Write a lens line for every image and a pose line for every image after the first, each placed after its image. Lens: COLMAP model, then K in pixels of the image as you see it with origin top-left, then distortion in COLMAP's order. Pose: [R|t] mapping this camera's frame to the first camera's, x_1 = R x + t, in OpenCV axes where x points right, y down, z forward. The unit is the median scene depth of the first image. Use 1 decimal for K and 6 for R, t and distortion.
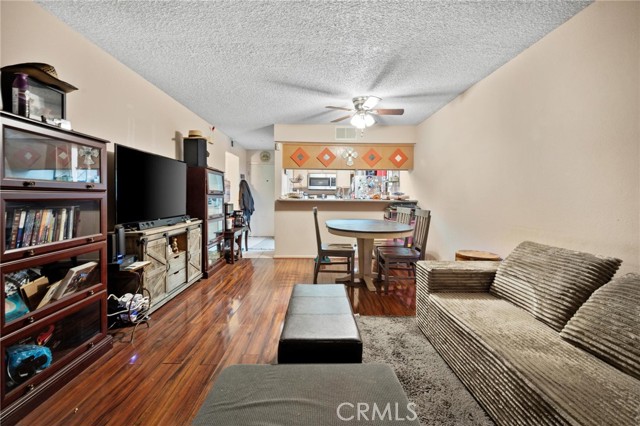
lens RADIAL K [[256.2, 0, 320.0], [0, 256.2, 213.0], [0, 0, 1]] dist [-0.002211, -0.000165]
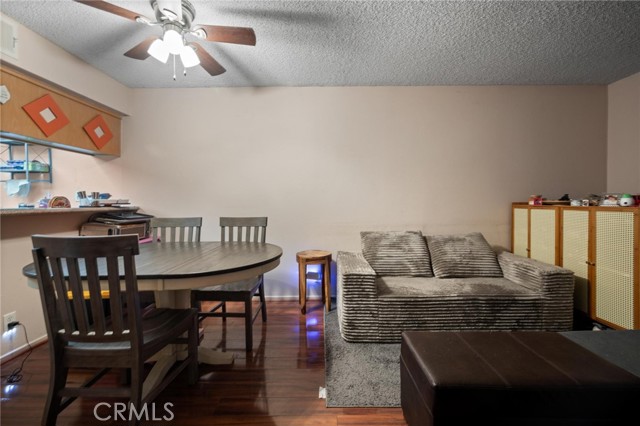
lens RADIAL K [[254.8, 0, 318.0], [0, 254.8, 210.3], [0, 0, 1]] dist [-0.000778, -0.000089]
pose [[0.031207, -0.041535, 0.998650, -0.314568], [0.071974, 0.996636, 0.039202, -0.041350], [-0.996918, 0.070653, 0.034092, 0.676331]]
